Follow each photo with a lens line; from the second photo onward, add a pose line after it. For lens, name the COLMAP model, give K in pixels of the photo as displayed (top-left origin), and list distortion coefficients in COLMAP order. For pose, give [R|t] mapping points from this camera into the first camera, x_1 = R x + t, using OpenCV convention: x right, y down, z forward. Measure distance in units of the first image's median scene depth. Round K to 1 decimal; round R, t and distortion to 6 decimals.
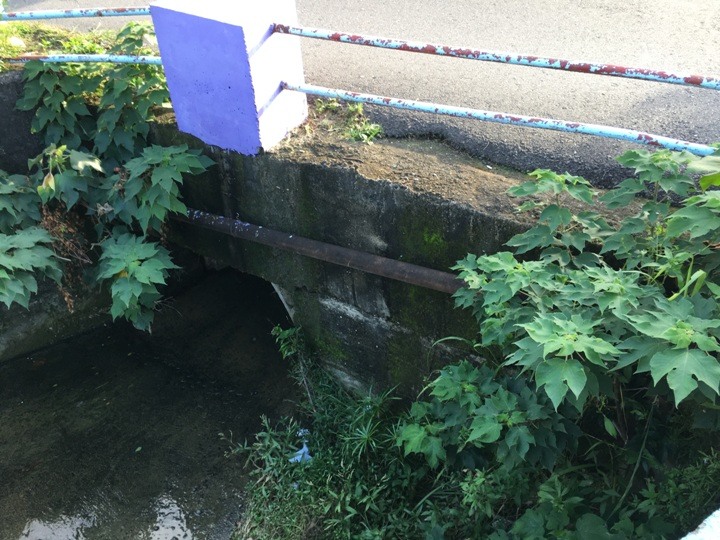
lens RADIAL K [[614.1, 0, 359.8], [0, 614.1, 270.4], [0, 0, 1]] dist [0.060992, -0.046094]
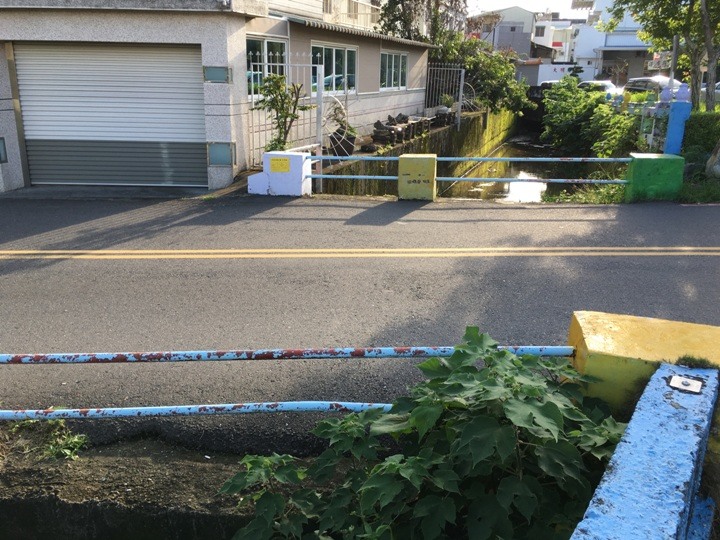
lens RADIAL K [[614.1, 0, 361.0], [0, 614.1, 270.7], [0, 0, 1]] dist [0.060992, -0.046094]
pose [[0.912086, -0.118545, 0.392488, 0.088751], [0.259957, 0.907476, -0.330014, -0.052601], [-0.317052, 0.403031, 0.858513, -0.040403]]
